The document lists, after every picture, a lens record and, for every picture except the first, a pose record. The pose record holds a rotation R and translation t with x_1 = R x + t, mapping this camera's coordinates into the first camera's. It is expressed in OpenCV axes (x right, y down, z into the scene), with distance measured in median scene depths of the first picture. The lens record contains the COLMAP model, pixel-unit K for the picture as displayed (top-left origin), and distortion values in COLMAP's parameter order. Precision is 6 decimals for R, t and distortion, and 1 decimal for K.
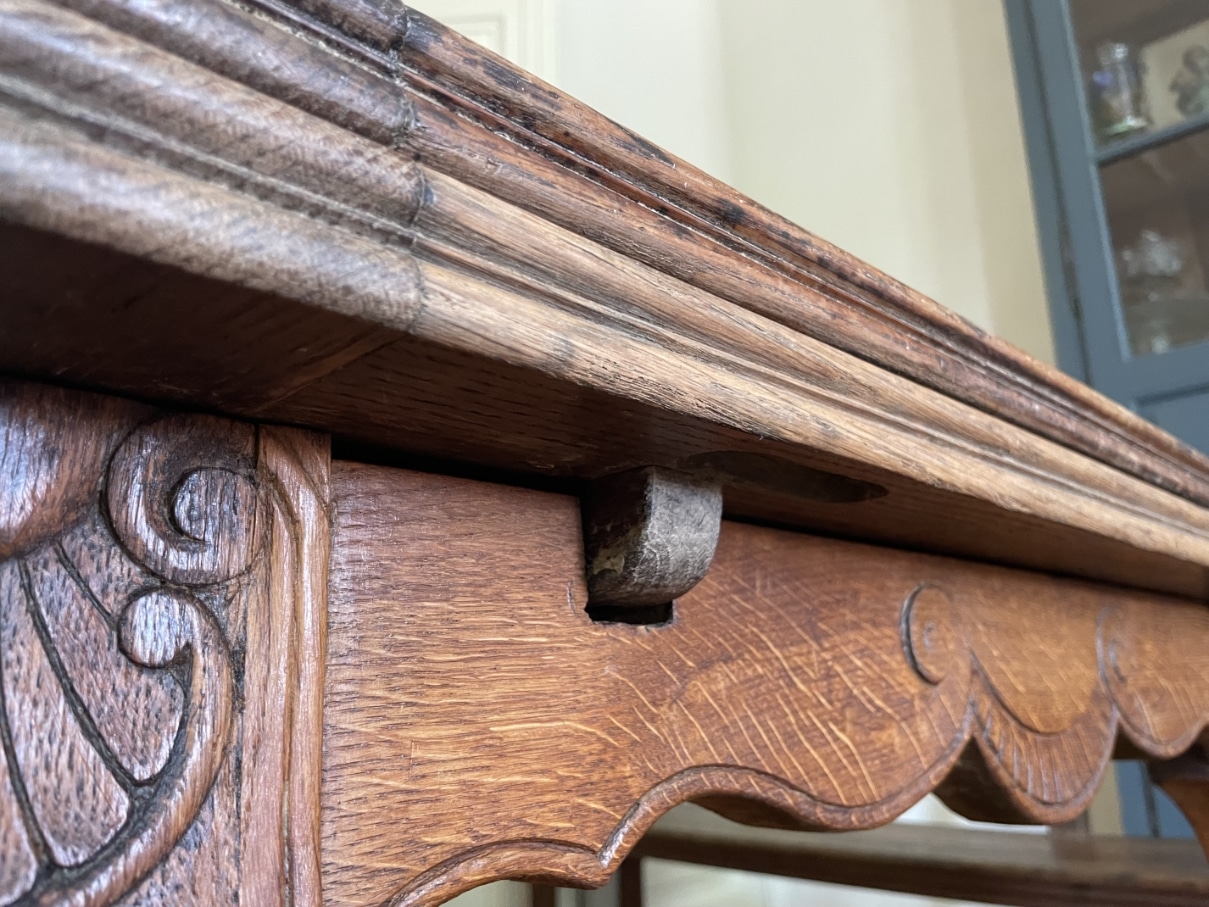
lens RADIAL K [[931.6, 0, 599.2], [0, 931.6, 450.8], [0, 0, 1]] dist [0.087971, -0.131831]
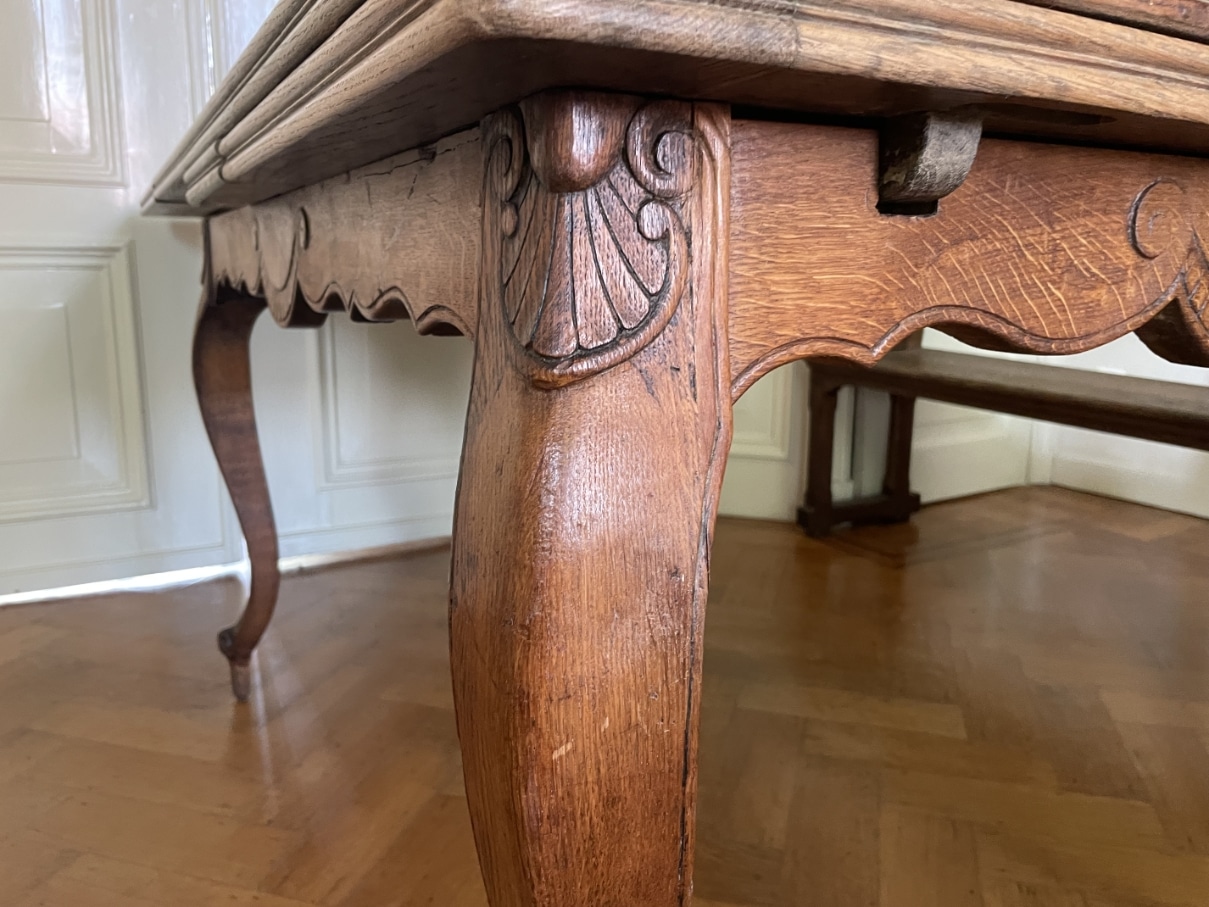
lens RADIAL K [[931.6, 0, 620.7], [0, 931.6, 446.3], [0, 0, 1]] dist [0.087971, -0.131831]
pose [[0.962472, 0.088869, -0.256418, 0.014073], [0.034811, 0.896627, 0.441417, -0.193495], [0.269140, -0.433778, 0.859884, -0.691994]]
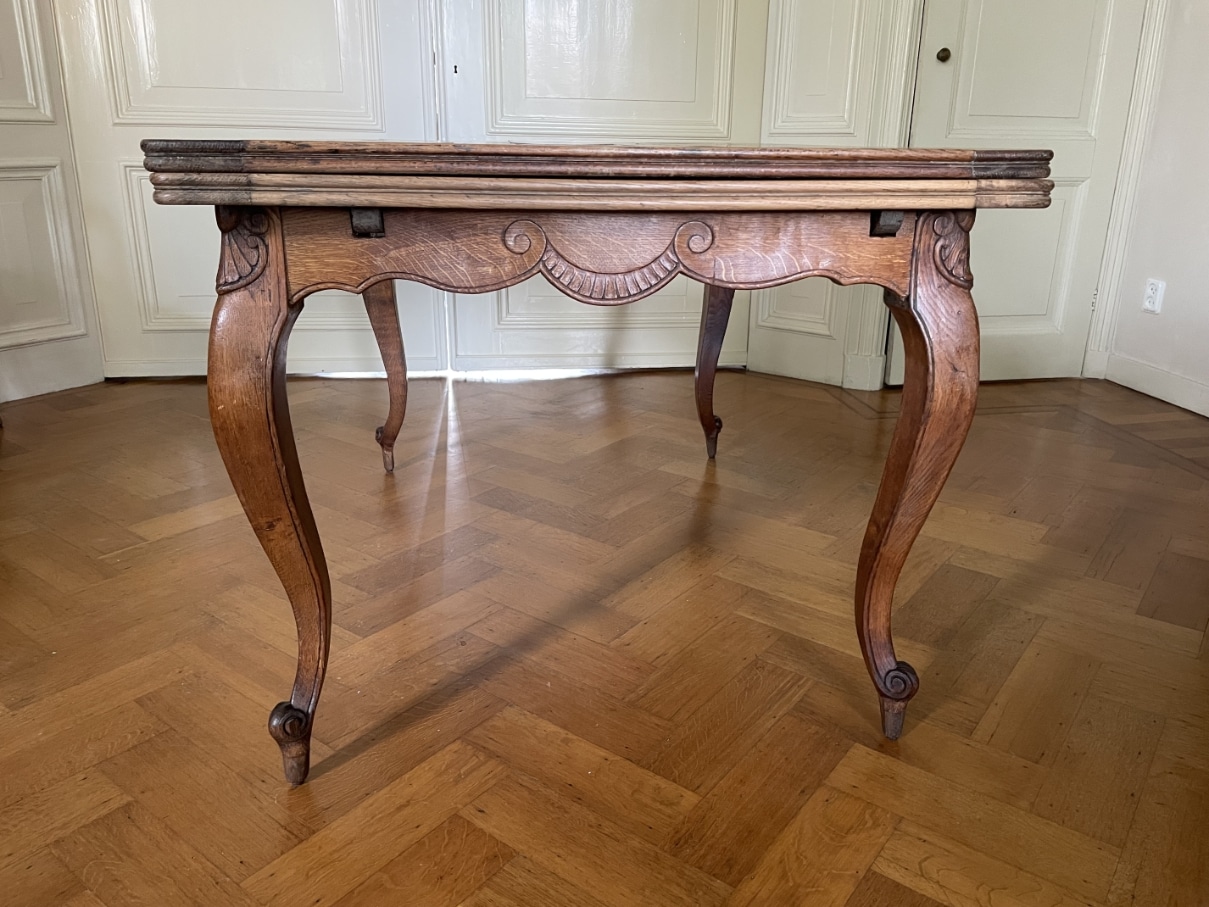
lens RADIAL K [[931.6, 0, 616.7], [0, 931.6, 448.0], [0, 0, 1]] dist [0.087971, -0.131831]
pose [[0.796386, 0.229043, -0.559740, 3.822991], [0.121239, 0.846265, 0.518783, -1.165407], [0.592512, -0.481014, 0.646185, -1.641941]]
